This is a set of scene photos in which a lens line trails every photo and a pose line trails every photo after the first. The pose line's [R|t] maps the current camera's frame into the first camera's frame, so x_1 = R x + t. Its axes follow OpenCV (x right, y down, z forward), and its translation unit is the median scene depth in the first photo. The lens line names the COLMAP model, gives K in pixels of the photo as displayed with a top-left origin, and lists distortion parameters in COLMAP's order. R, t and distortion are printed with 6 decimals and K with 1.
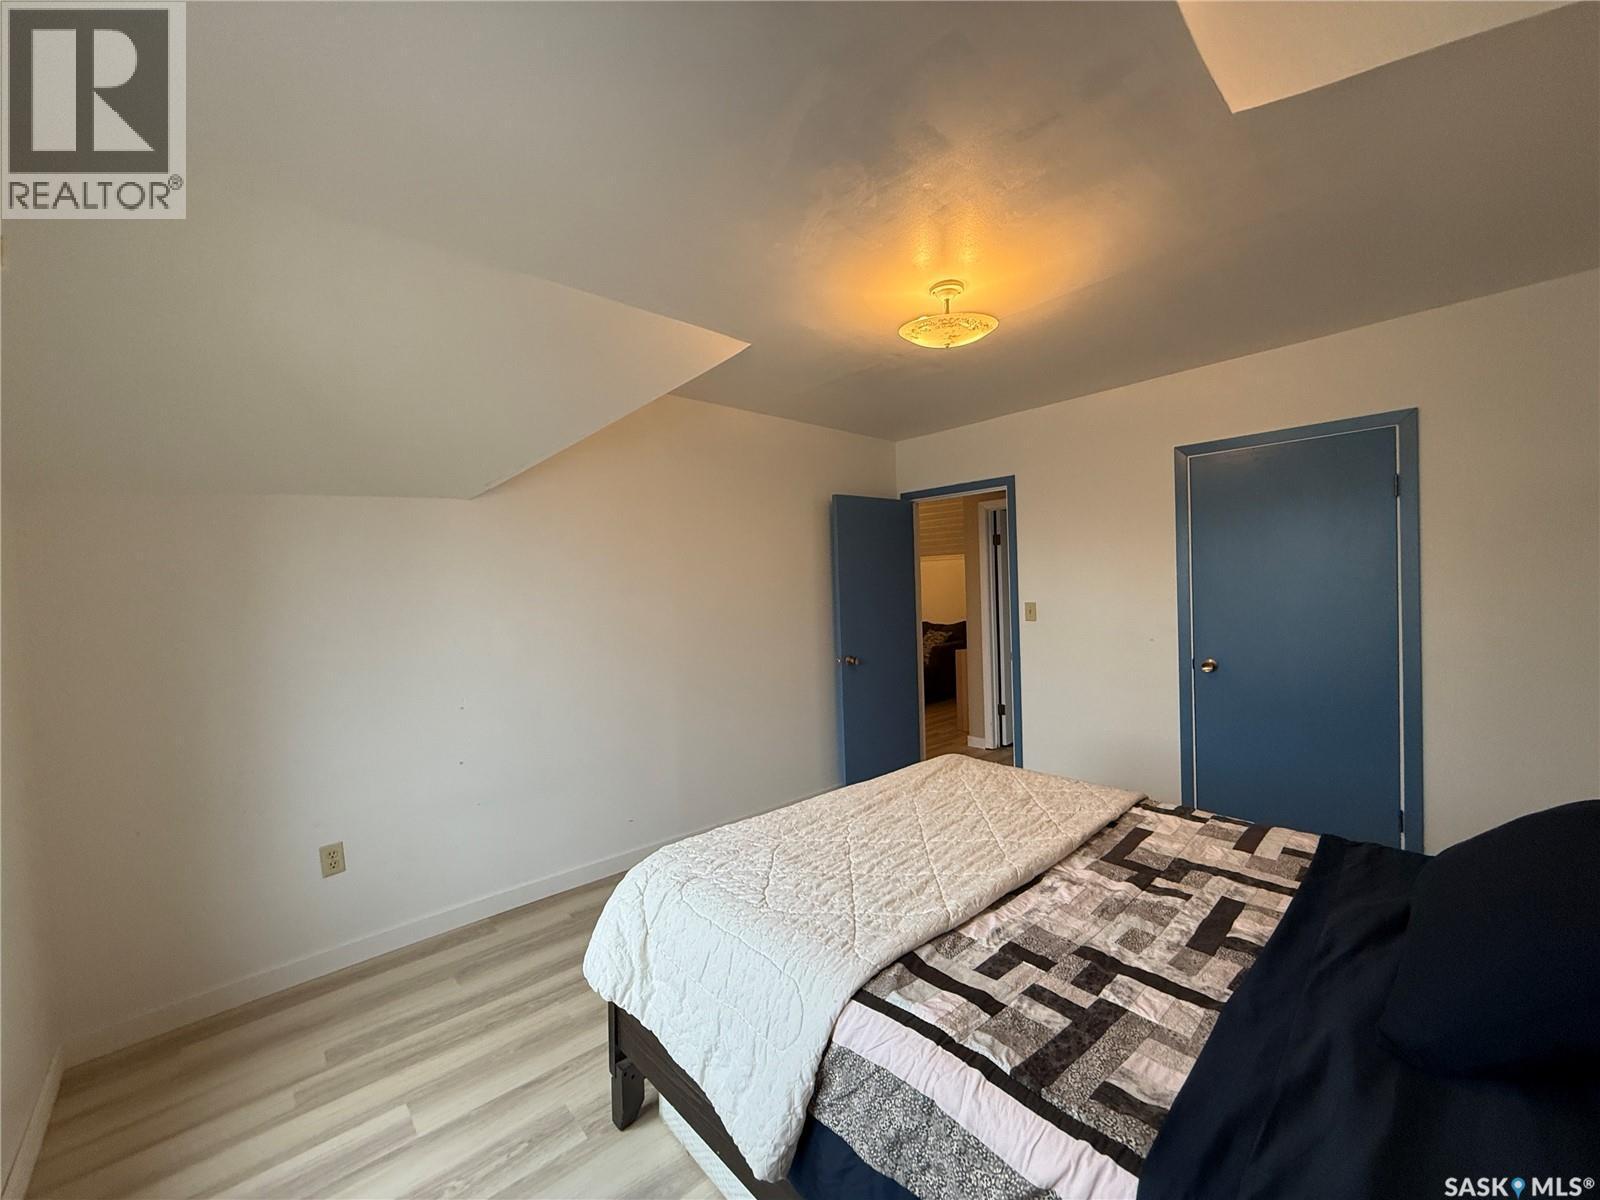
lens RADIAL K [[635.9, 0, 793.9], [0, 635.9, 598.0], [0, 0, 1]] dist [0.001427, -0.000028]
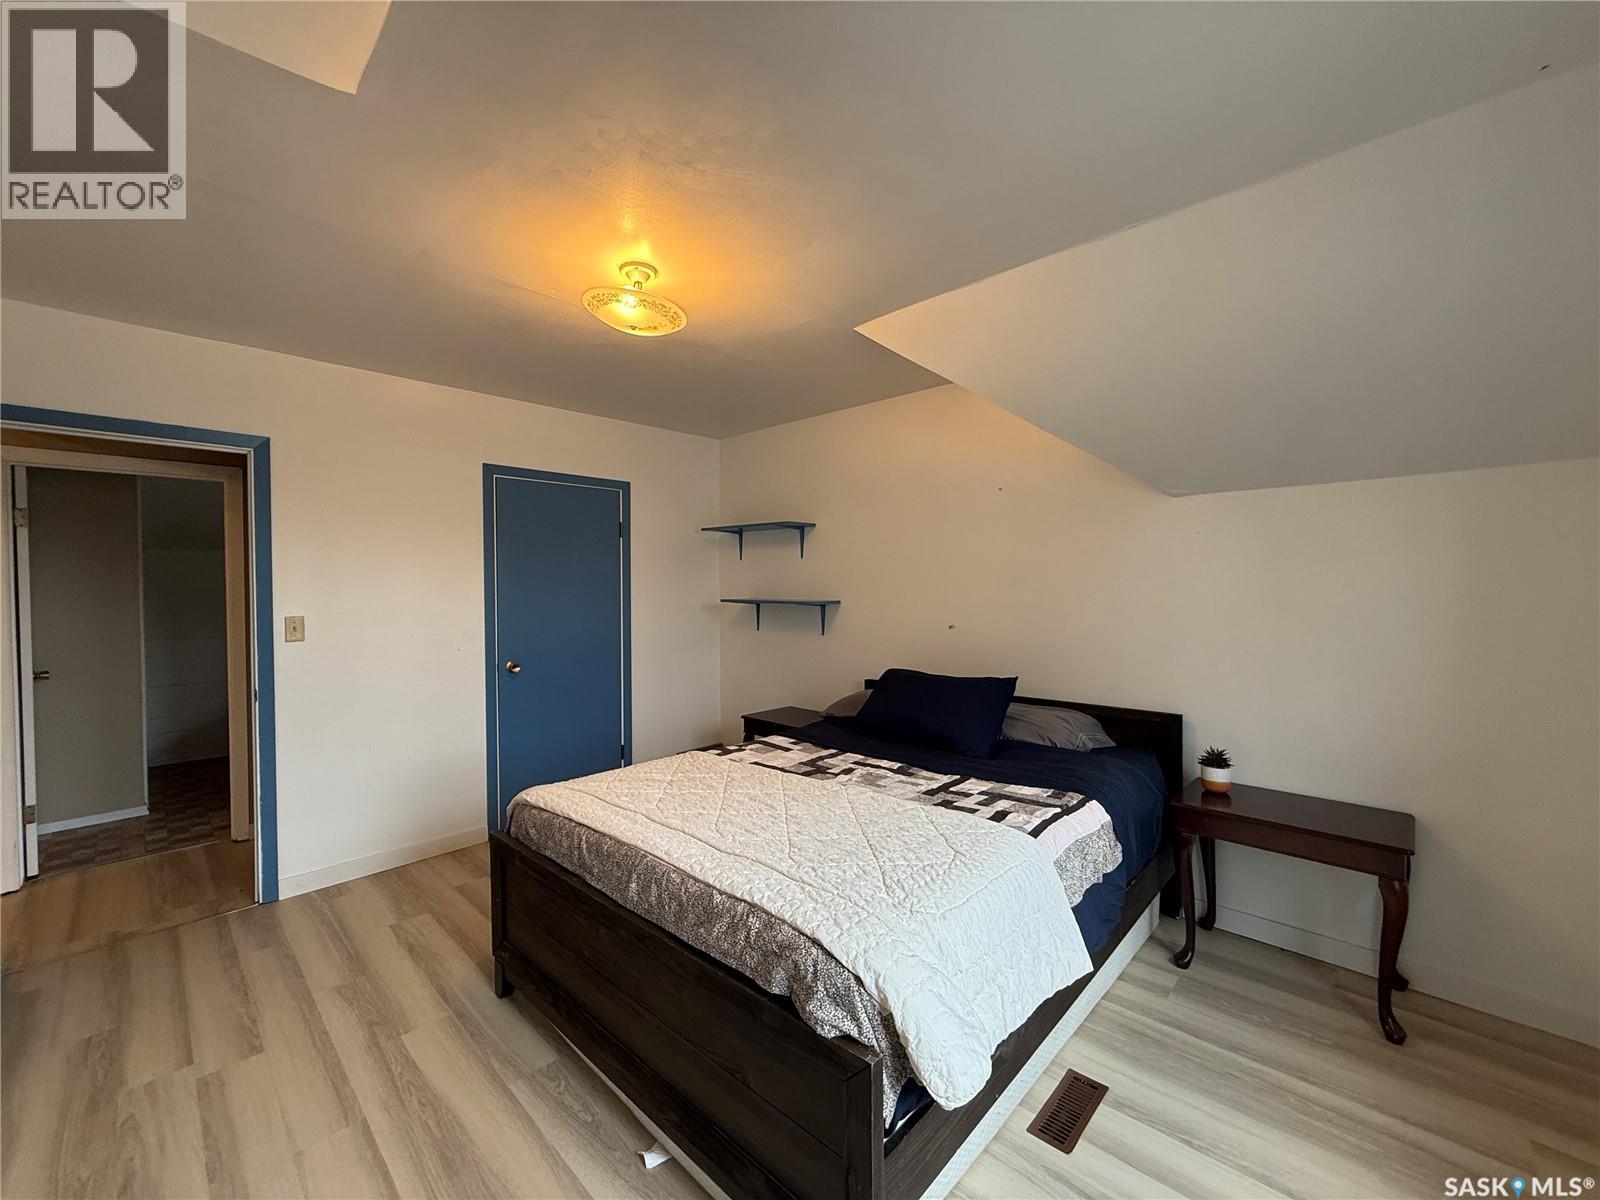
lens RADIAL K [[635.9, 0, 793.9], [0, 635.9, 598.0], [0, 0, 1]] dist [0.001427, -0.000028]
pose [[-0.065378, 0.008568, 0.997824, -1.112078], [0.028405, 0.999574, -0.006722, 0.018816], [-0.997456, 0.027904, -0.065594, 1.294430]]
